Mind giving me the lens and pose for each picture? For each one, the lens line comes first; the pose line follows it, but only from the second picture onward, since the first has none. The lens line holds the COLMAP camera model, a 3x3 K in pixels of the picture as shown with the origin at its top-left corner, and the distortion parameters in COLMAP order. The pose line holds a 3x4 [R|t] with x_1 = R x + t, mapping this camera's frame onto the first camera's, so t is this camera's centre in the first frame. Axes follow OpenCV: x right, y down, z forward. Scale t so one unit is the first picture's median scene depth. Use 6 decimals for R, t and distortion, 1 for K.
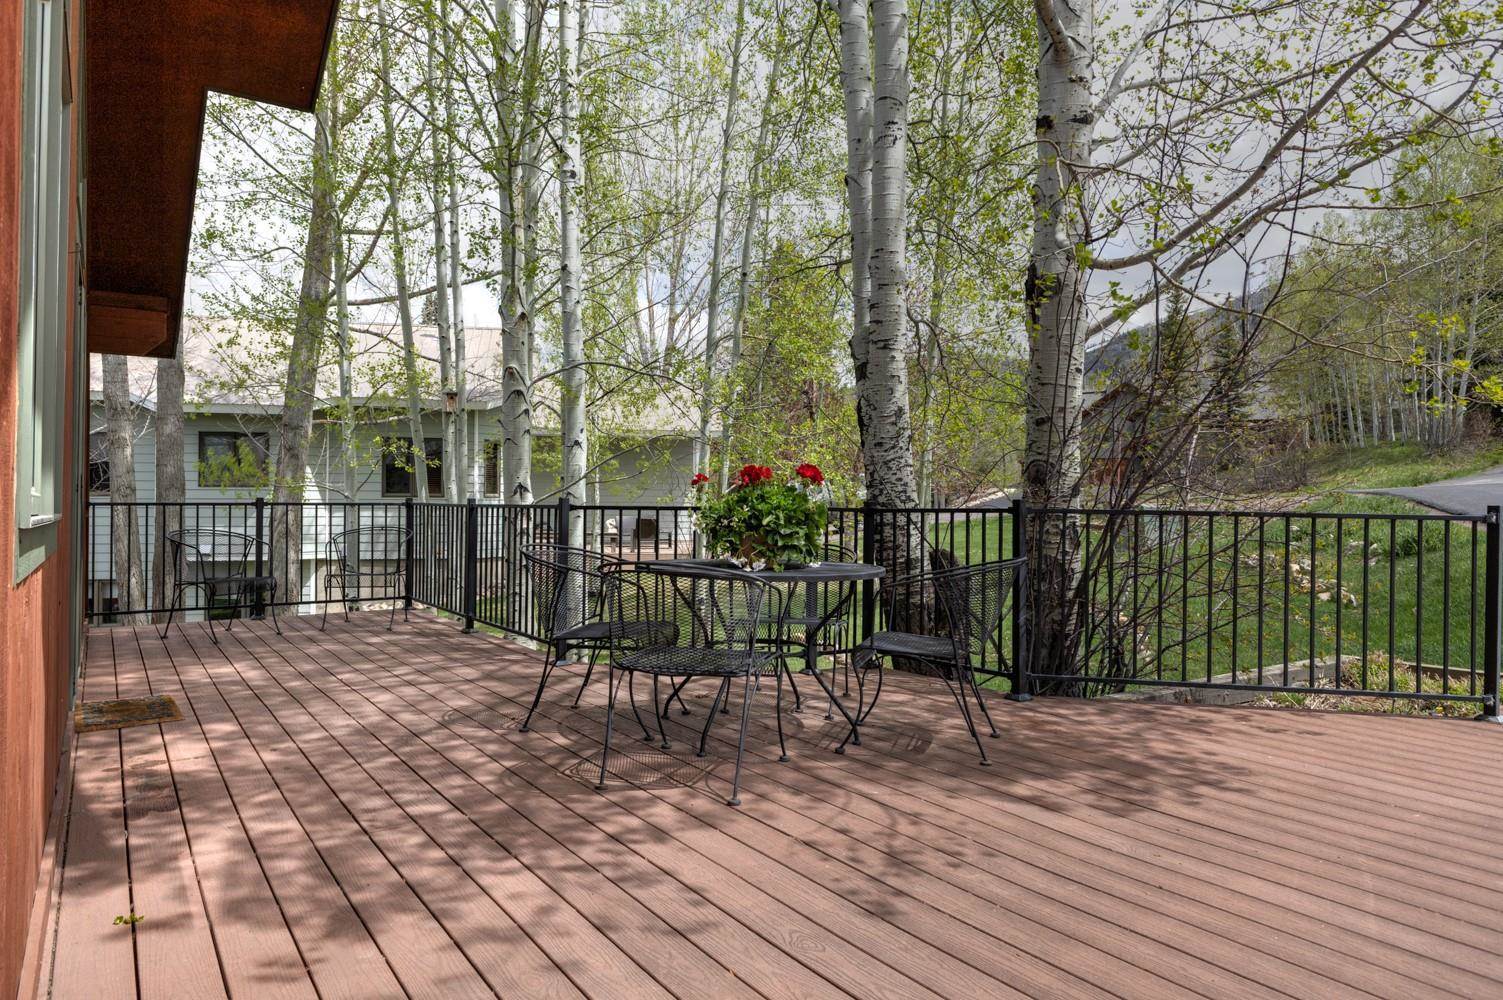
lens RADIAL K [[945.3, 0, 752.4], [0, 945.3, 503.5], [0, 0, 1]] dist [0.010885, 0.001890]
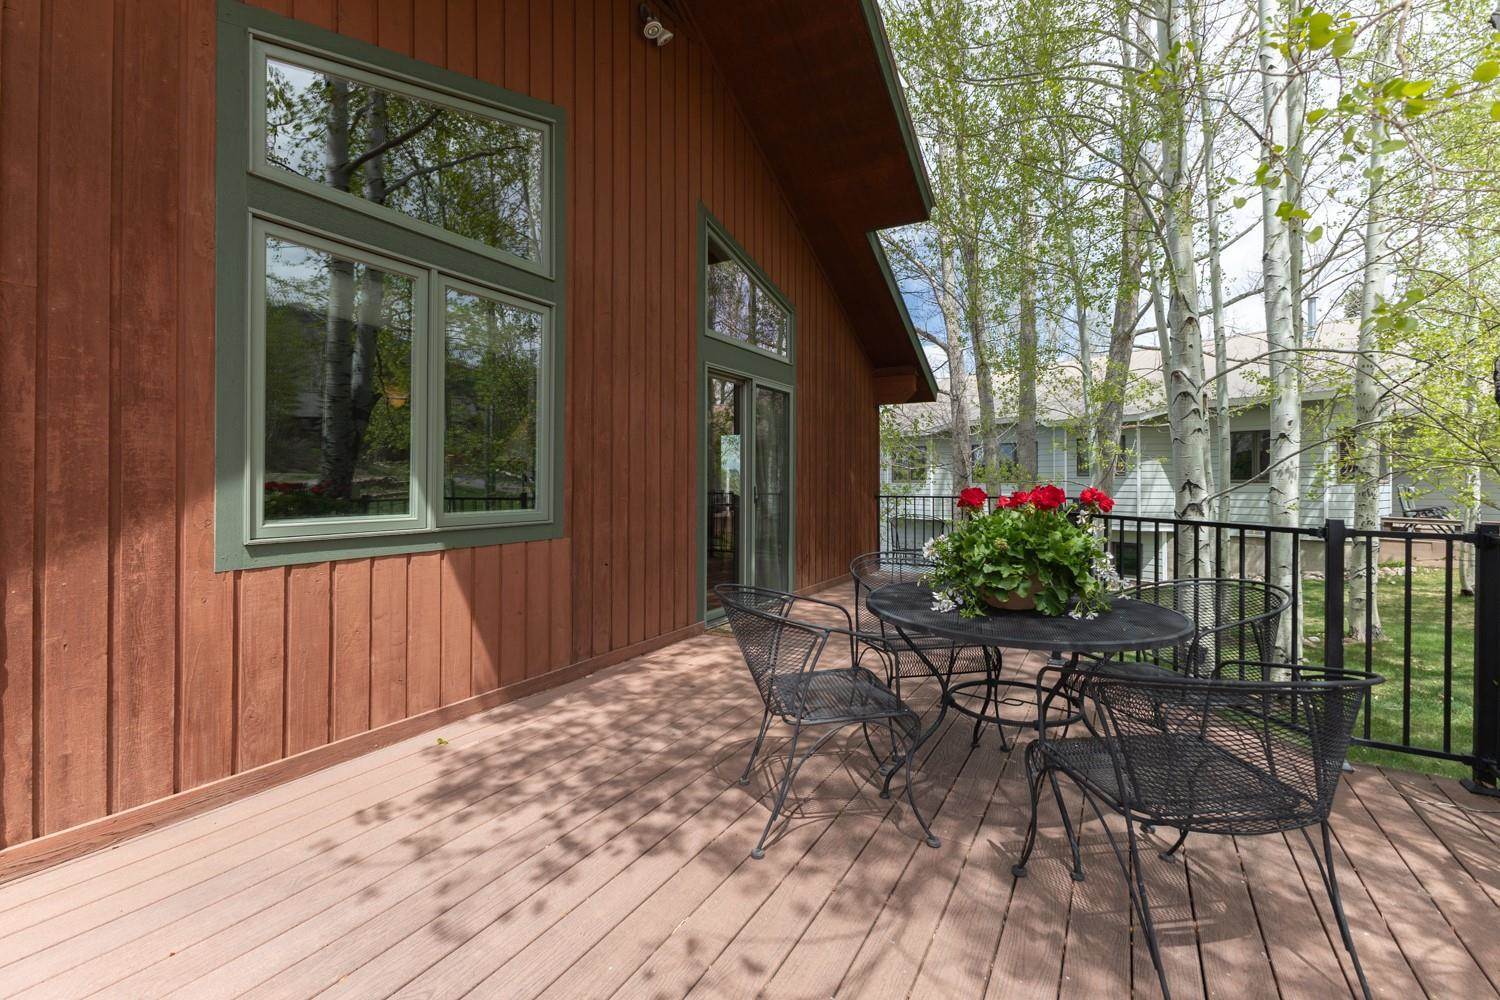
lens RADIAL K [[648.1, 0, 743.1], [0, 648.1, 486.8], [0, 0, 1]] dist [-0.001166, 0.000102]
pose [[0.426718, -0.003836, -0.904377, 0.584250], [0.002406, 0.999992, -0.003106, -0.042071], [0.904381, -0.000850, 0.426724, 0.783238]]
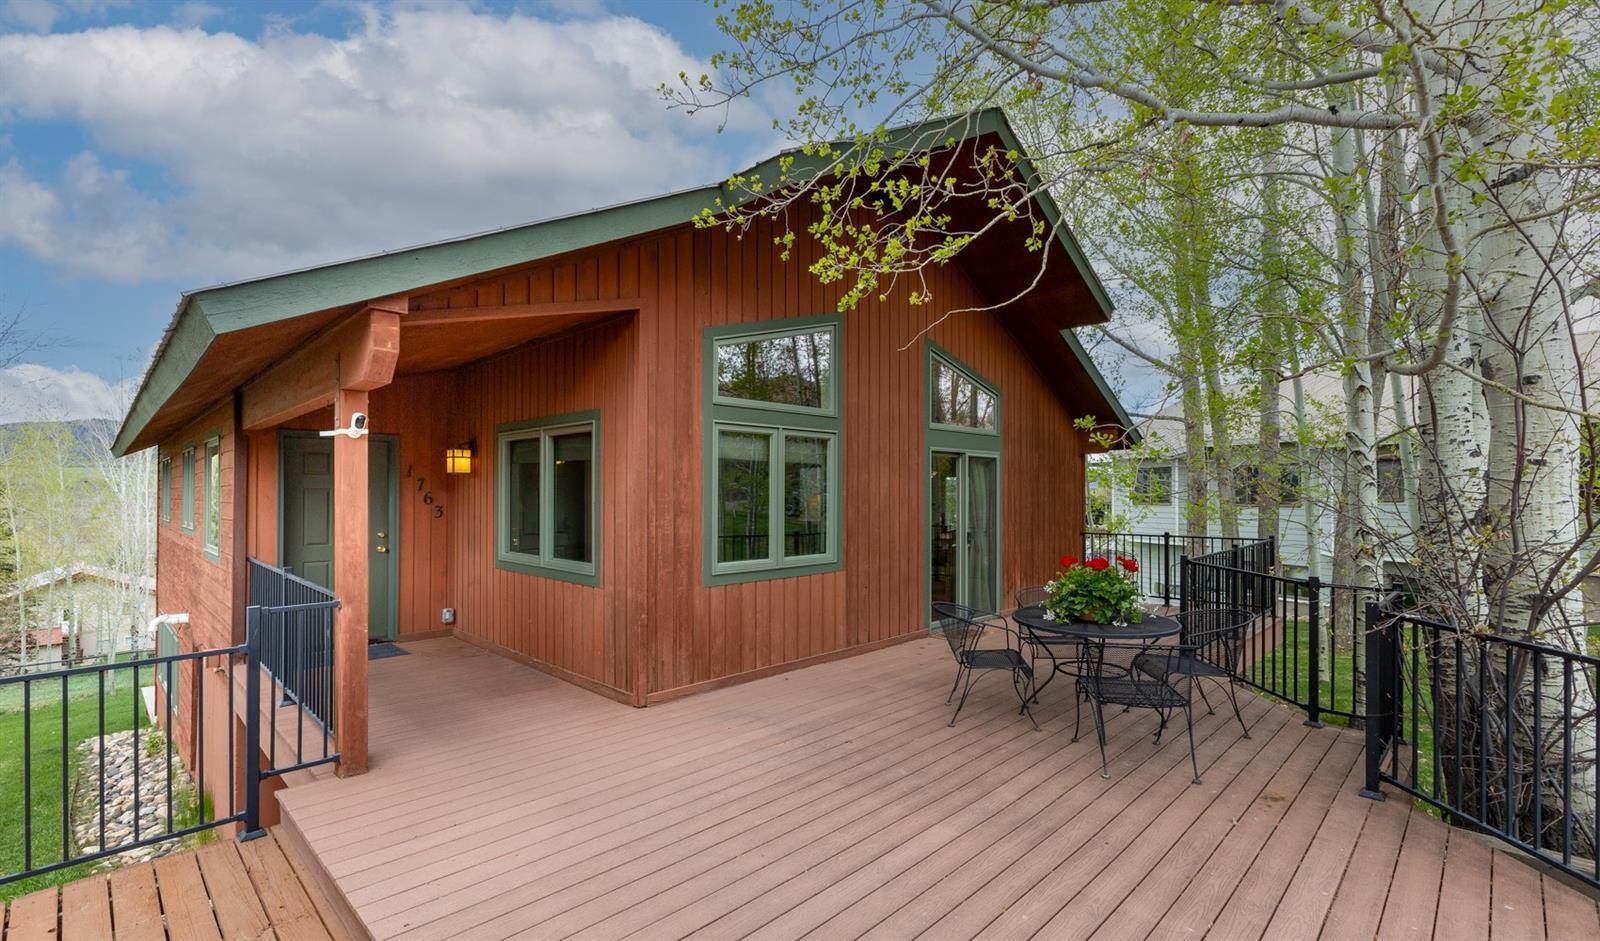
lens RADIAL K [[711.1, 0, 783.4], [0, 711.1, 496.1], [0, 0, 1]] dist [0.000174, -0.000007]
pose [[0.173991, -0.004737, -0.984736, 1.565338], [0.002701, 0.999987, -0.004333, -0.185996], [0.984743, -0.001906, 0.174002, 0.403023]]
